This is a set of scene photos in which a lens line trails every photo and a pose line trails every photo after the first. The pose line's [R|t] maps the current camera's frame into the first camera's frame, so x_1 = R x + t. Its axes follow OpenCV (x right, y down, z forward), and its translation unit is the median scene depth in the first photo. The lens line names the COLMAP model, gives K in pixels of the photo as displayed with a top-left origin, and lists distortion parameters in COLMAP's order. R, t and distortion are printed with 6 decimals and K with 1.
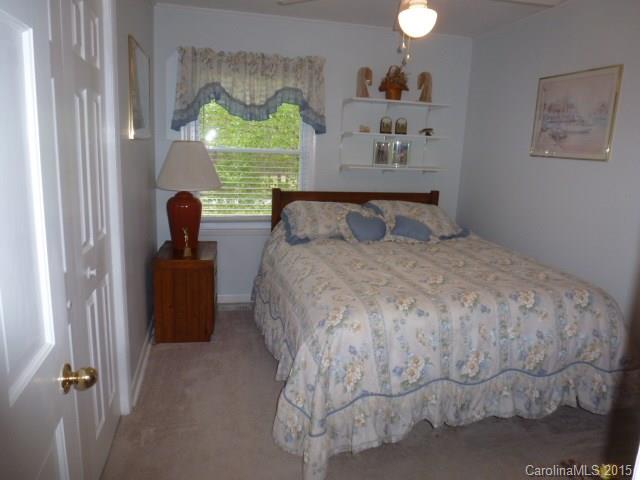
lens RADIAL K [[467.1, 0, 322.0], [0, 467.1, 239.9], [0, 0, 1]] dist [-0.054719, 0.014534]
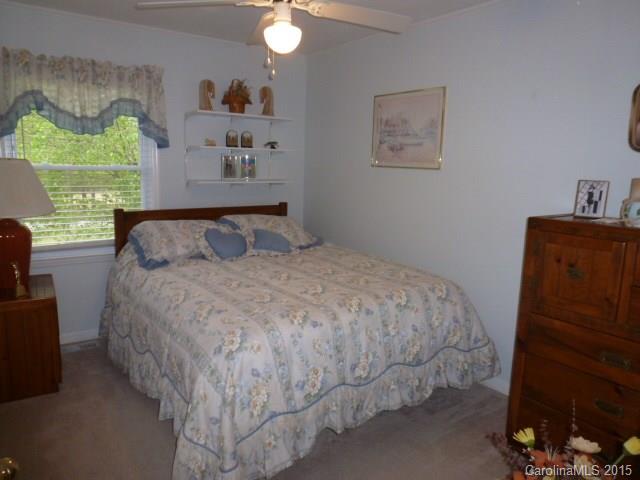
lens RADIAL K [[467.1, 0, 320.0], [0, 467.1, 241.0], [0, 0, 1]] dist [-0.054719, 0.014534]
pose [[0.923288, -0.079713, 0.375747, -0.098871], [0.087941, 0.996114, -0.004769, -0.012005], [-0.373906, 0.037447, 0.926710, 0.031574]]
